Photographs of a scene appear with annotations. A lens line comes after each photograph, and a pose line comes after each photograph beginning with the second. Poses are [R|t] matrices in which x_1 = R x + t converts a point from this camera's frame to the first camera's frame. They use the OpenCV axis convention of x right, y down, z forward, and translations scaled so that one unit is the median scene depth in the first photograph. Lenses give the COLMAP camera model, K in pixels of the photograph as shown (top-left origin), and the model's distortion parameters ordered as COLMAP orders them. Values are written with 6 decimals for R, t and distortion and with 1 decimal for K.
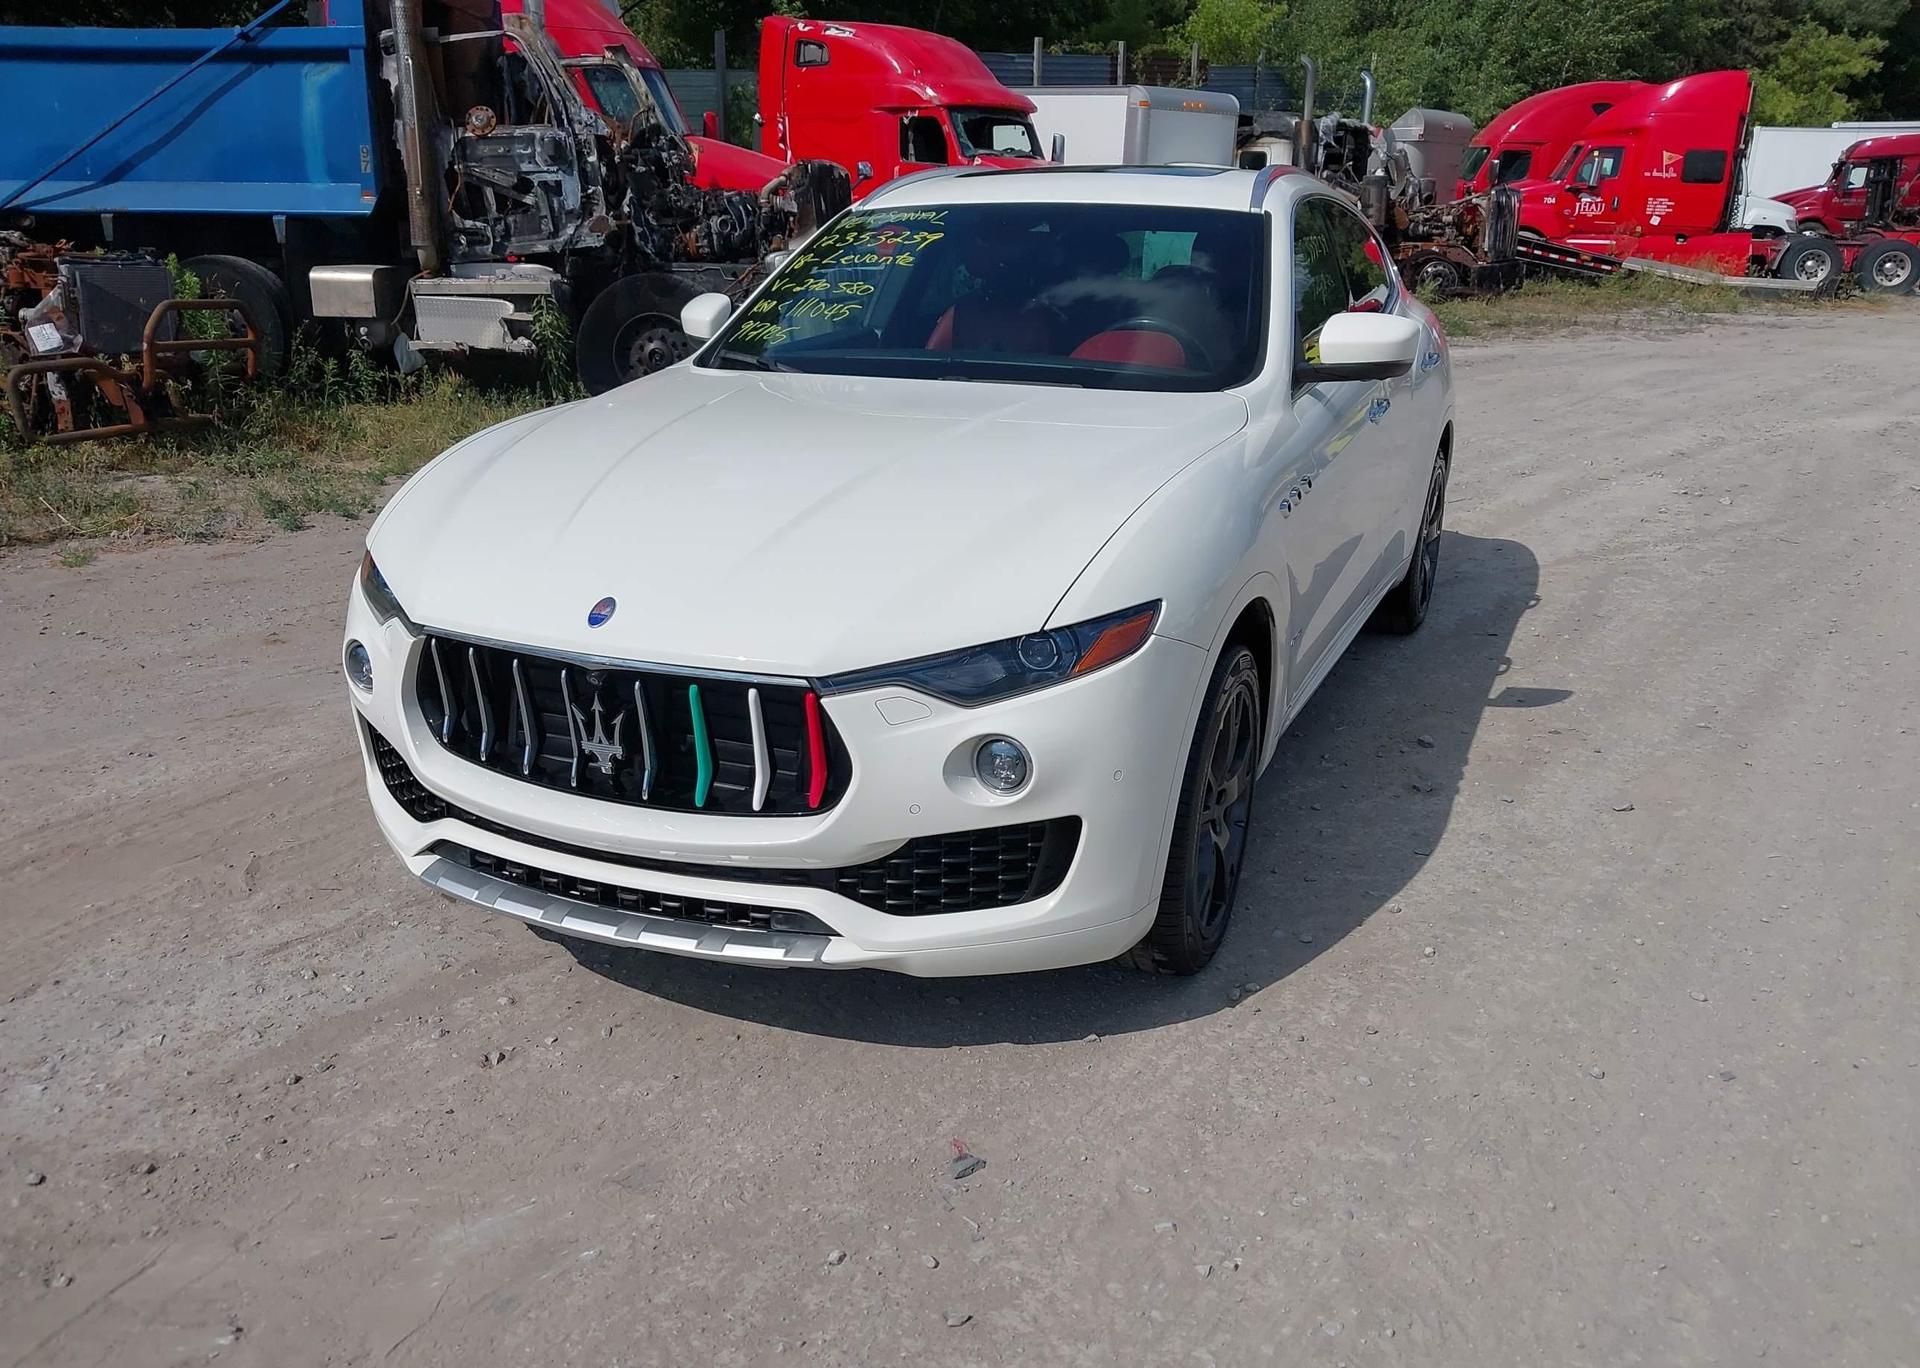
lens RADIAL K [[1550.7, 0, 945.6], [0, 1550.7, 690.8], [0, 0, 1]] dist [0.015005, -0.012567]
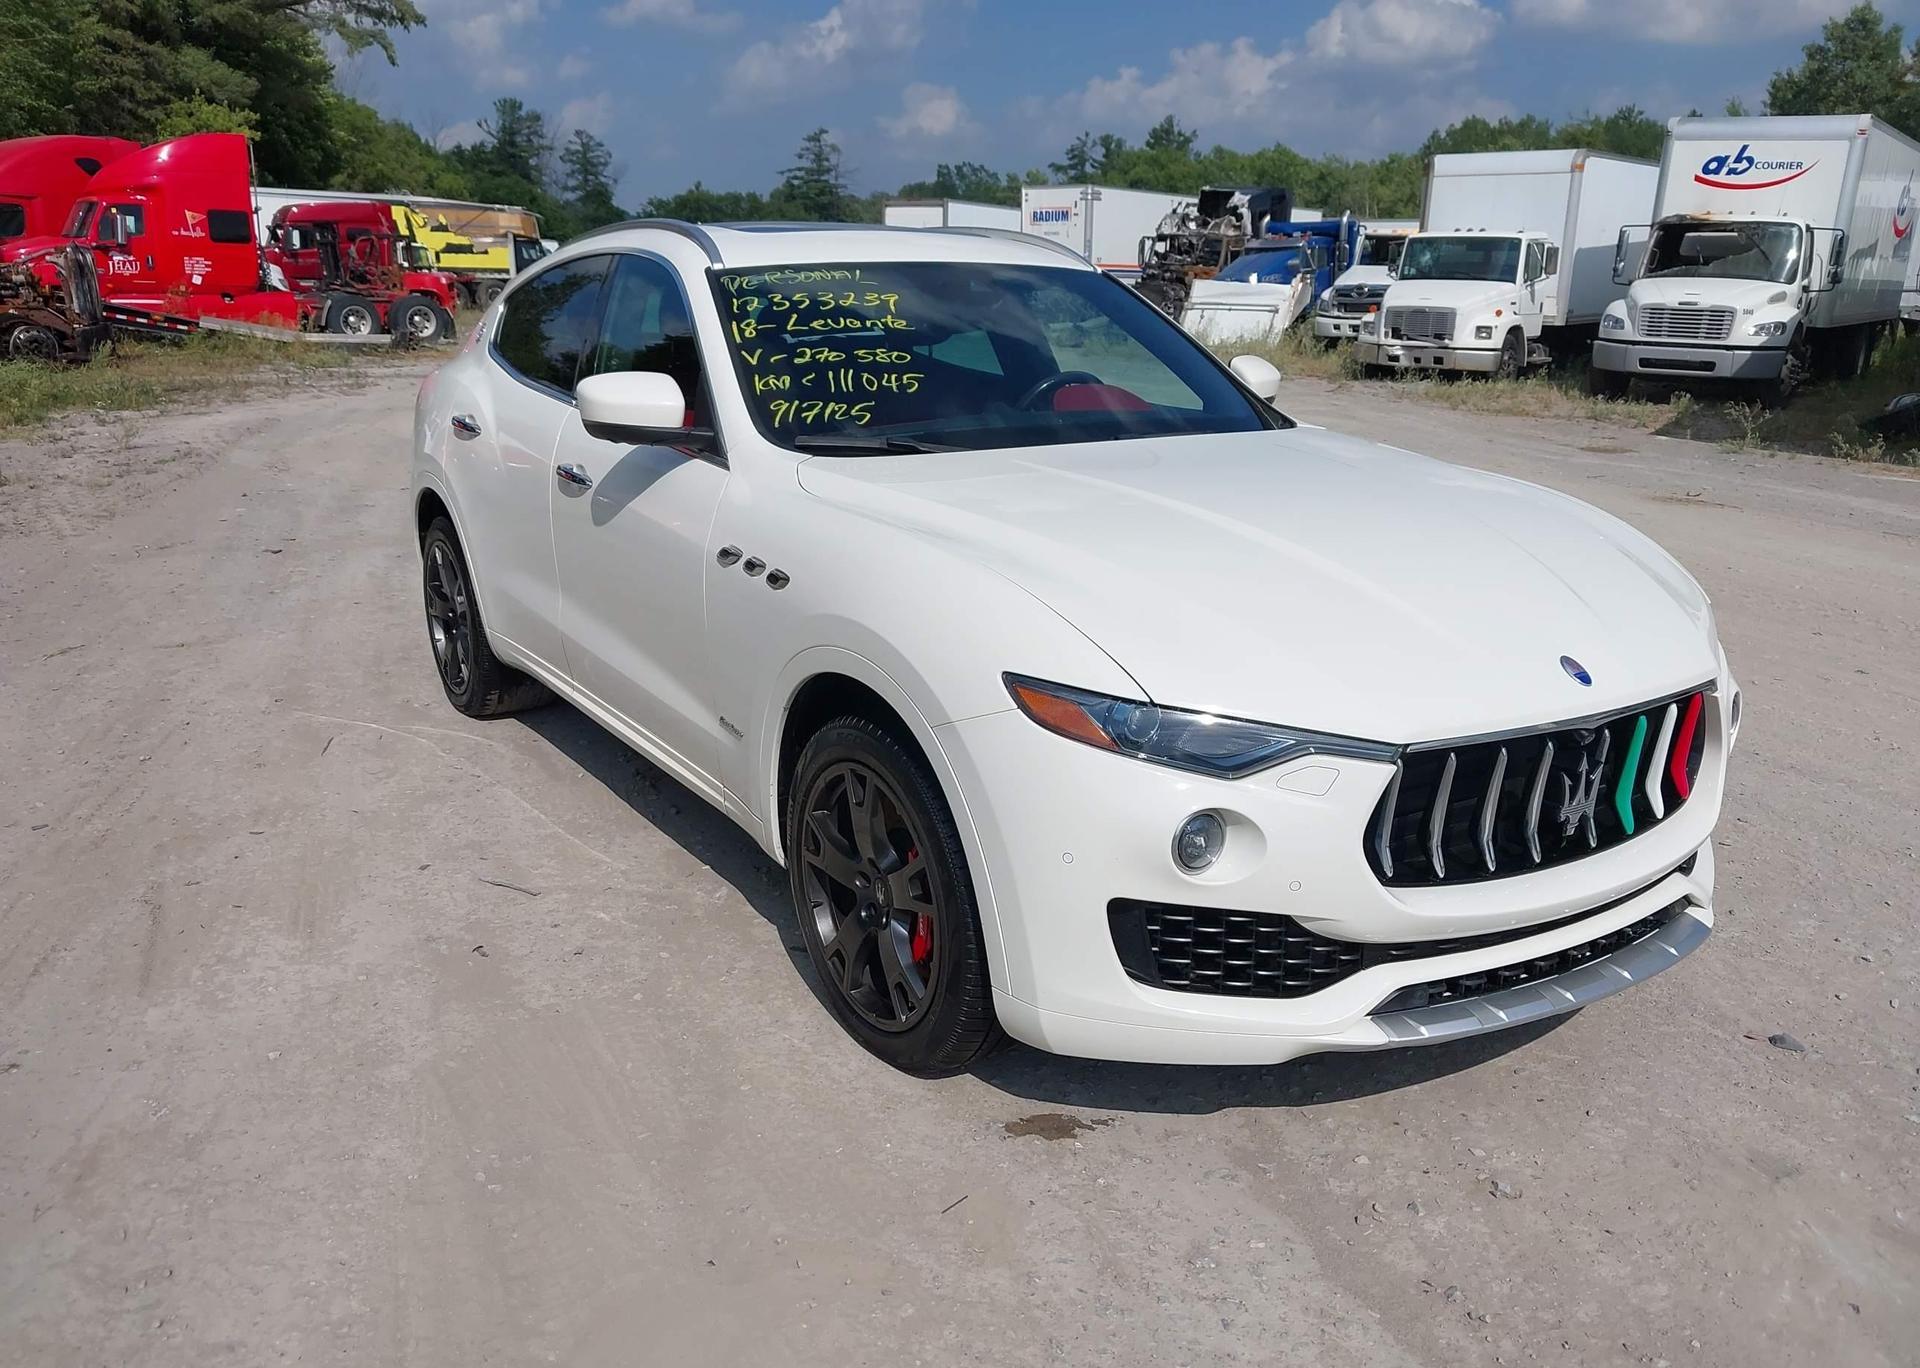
lens RADIAL K [[1550.7, 0, 945.6], [0, 1550.7, 690.8], [0, 0, 1]] dist [0.015005, -0.012567]
pose [[0.570764, -0.215733, 0.792268, -0.311535], [0.243379, 0.965959, 0.087694, -0.056200], [-0.784216, 0.142769, 0.603839, 0.181249]]
